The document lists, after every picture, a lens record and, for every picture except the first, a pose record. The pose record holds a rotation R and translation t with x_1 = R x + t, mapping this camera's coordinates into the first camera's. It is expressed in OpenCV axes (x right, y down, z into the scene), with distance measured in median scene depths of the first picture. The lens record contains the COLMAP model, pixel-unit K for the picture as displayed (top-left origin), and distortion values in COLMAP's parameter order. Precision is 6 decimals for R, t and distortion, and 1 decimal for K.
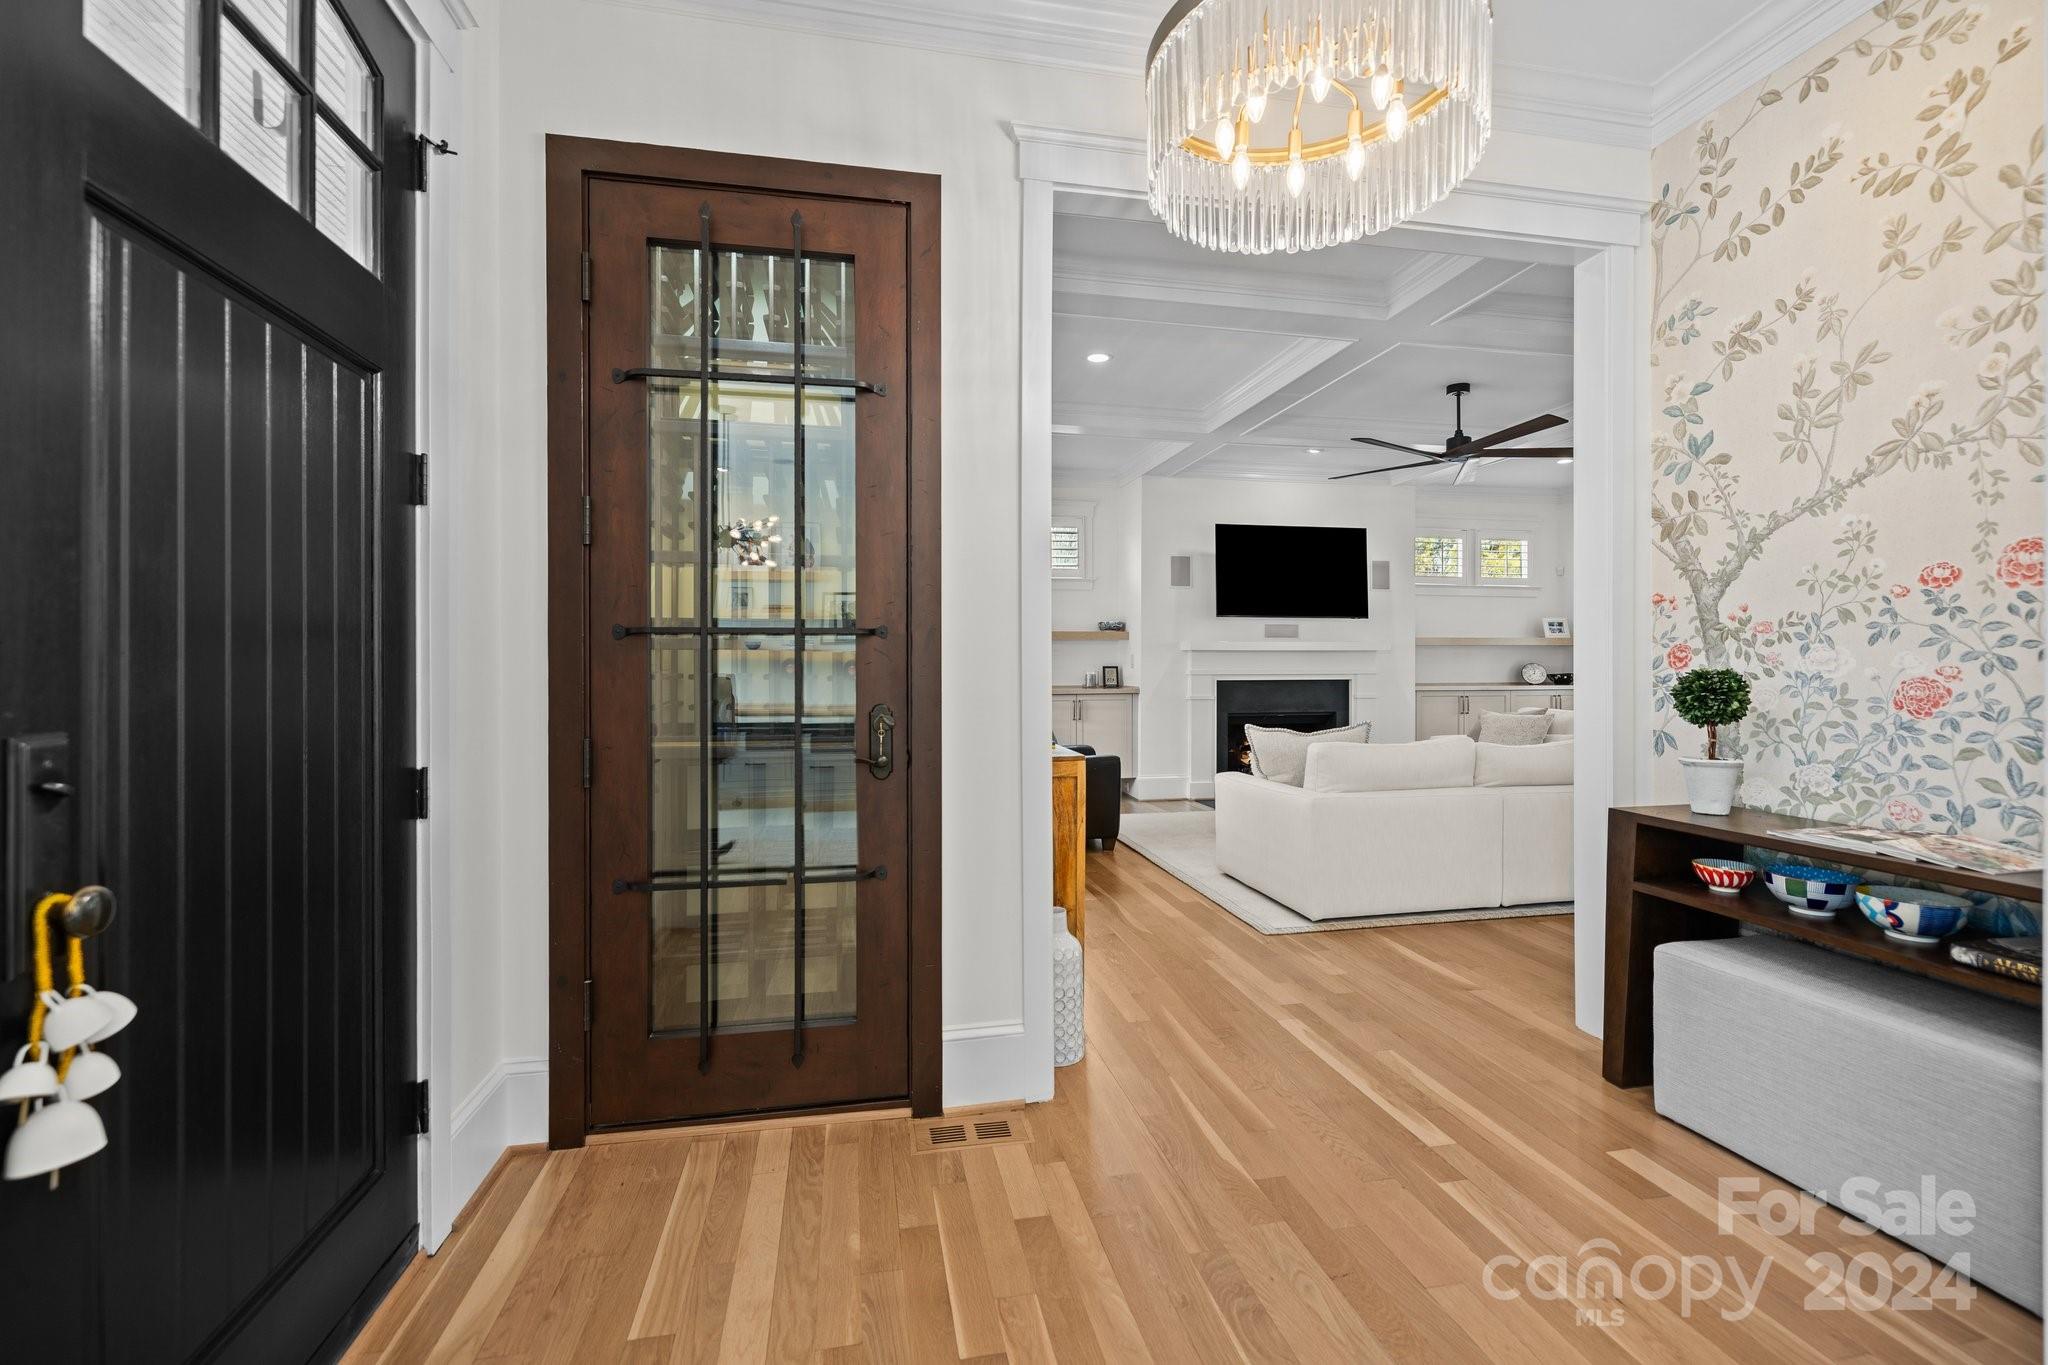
lens RADIAL K [[864.4, 0, 1022.3], [0, 864.4, 667.3], [0, 0, 1]] dist [-0.001035, -0.000807]
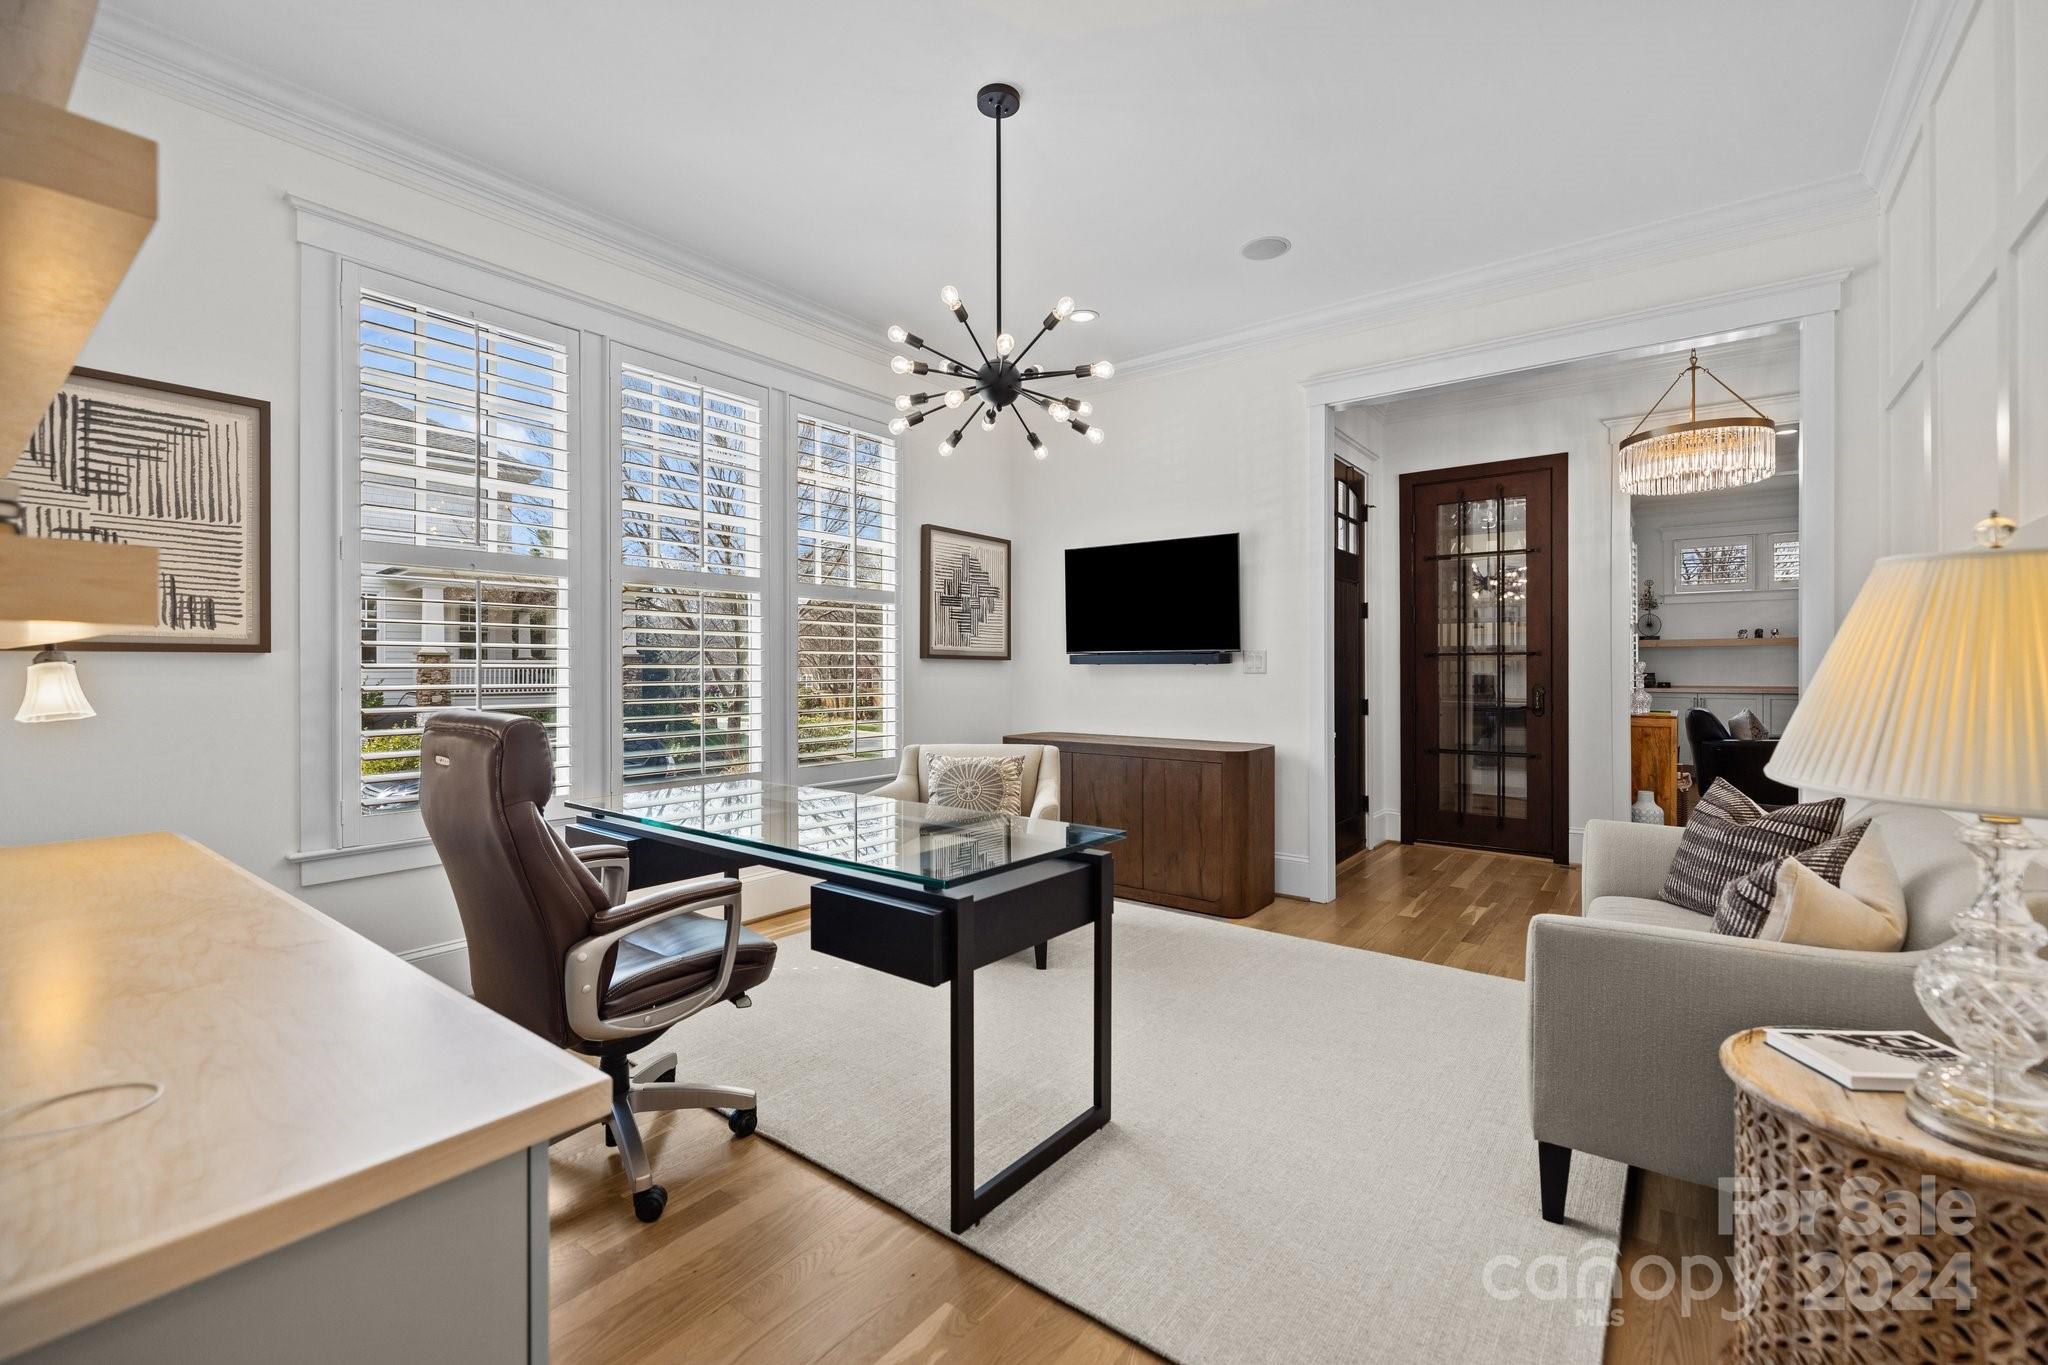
lens RADIAL K [[864.4, 0, 1026.0], [0, 864.4, 673.0], [0, 0, 1]] dist [-0.001035, -0.000807]
pose [[0.661749, 0.000807, -0.749725, 0.196477], [0.000462, 0.999999, 0.001484, 0.002436], [0.749725, -0.001328, 0.661748, -0.463784]]
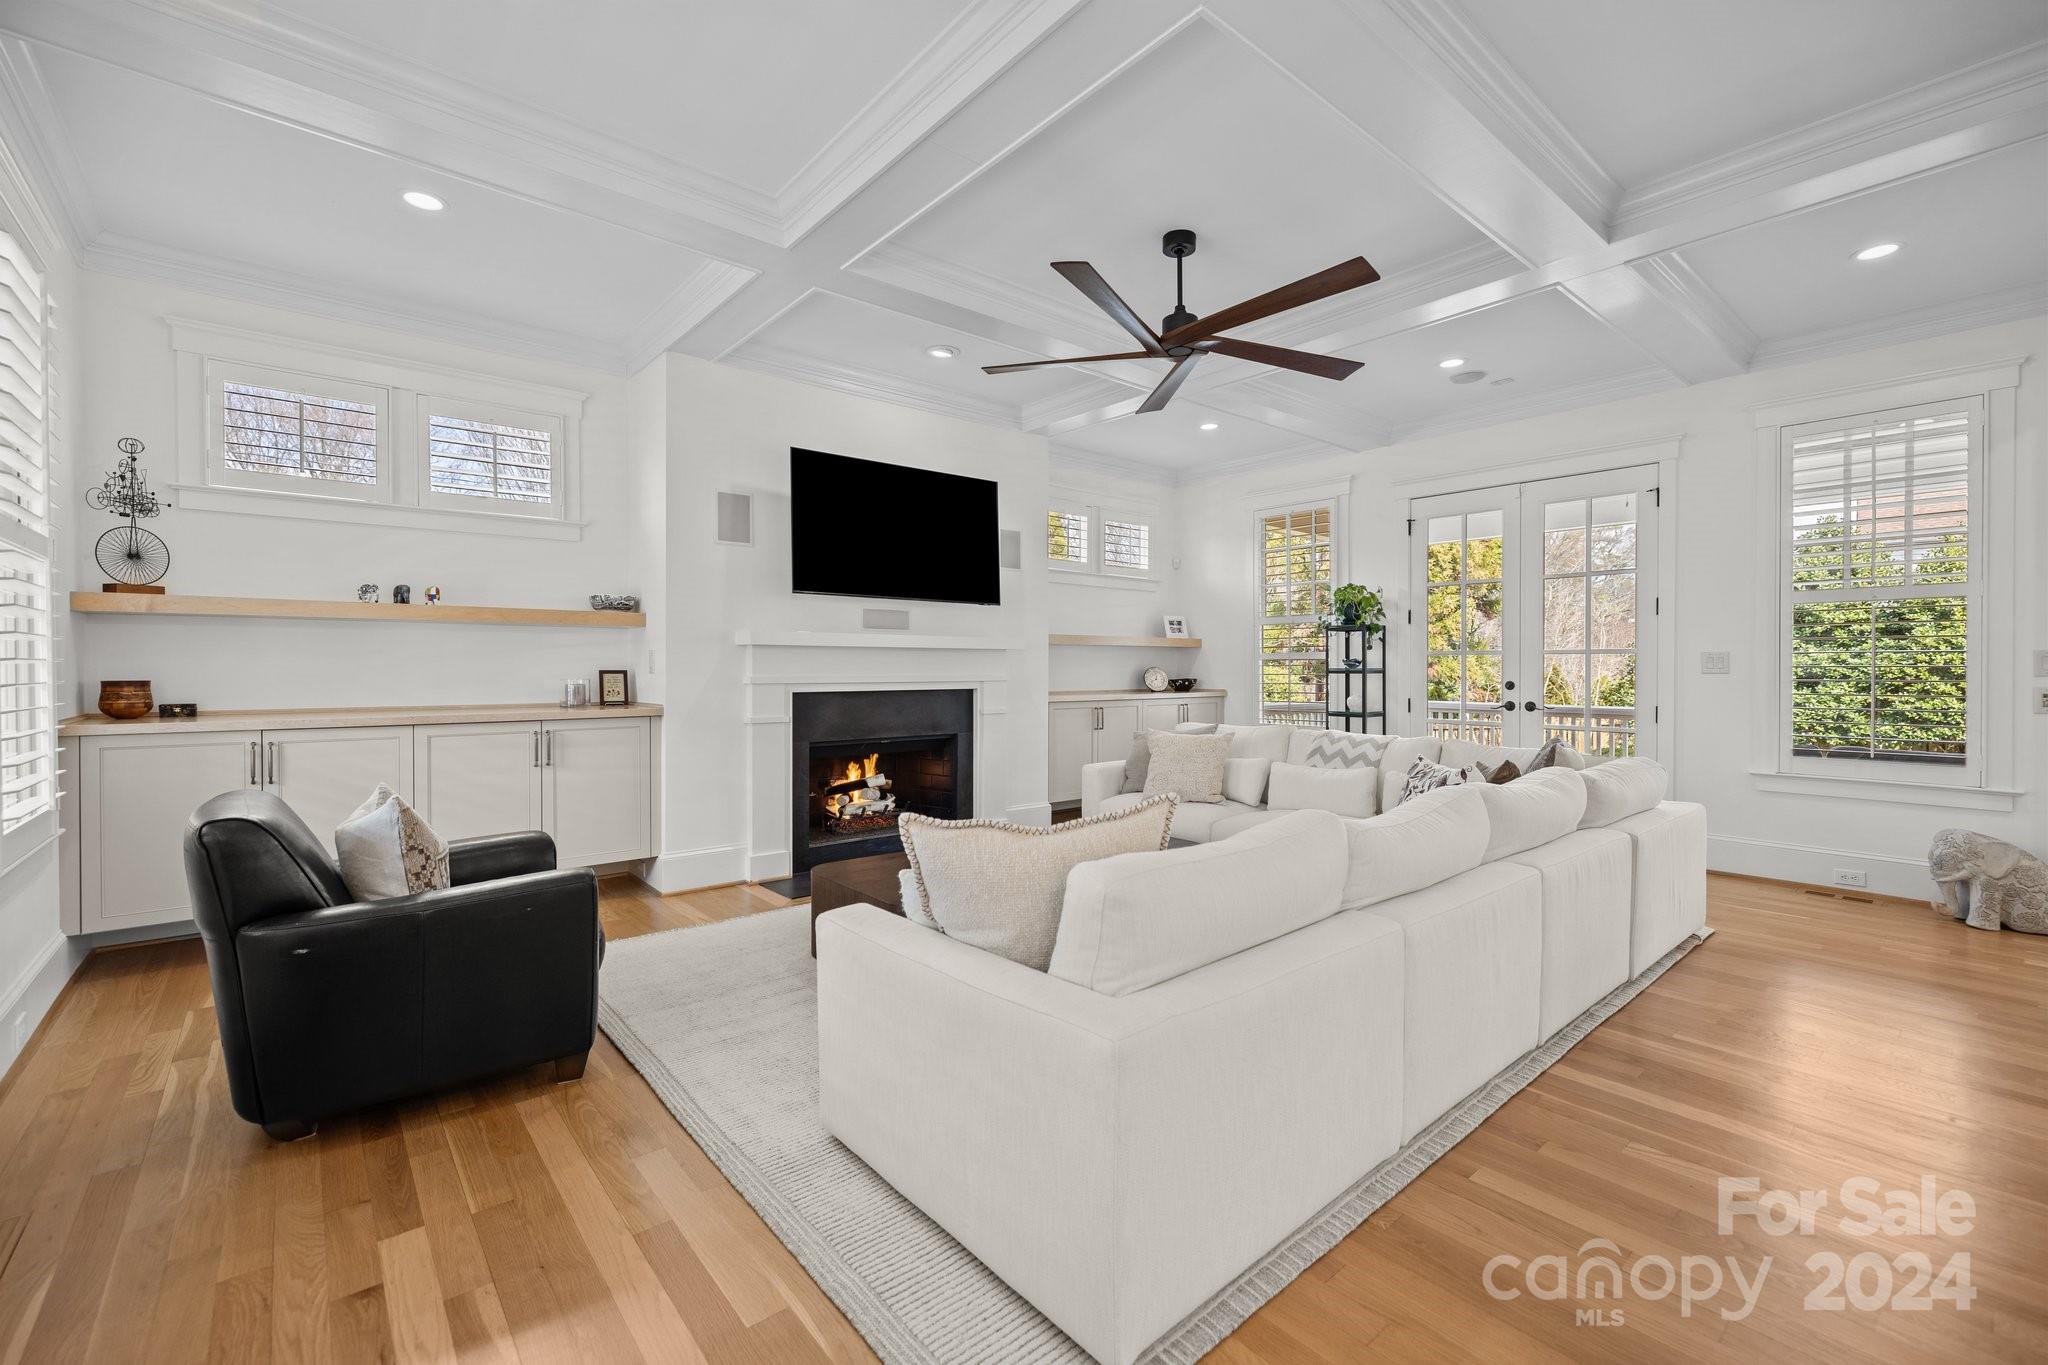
lens RADIAL K [[864.4, 0, 1019.2], [0, 864.4, 676.6], [0, 0, 1]] dist [-0.001035, -0.000807]
pose [[0.877813, -0.002820, 0.478994, 0.063939], [-0.000481, 0.999977, 0.006768, -0.001030], [-0.479003, -0.006171, 0.877792, 0.349372]]
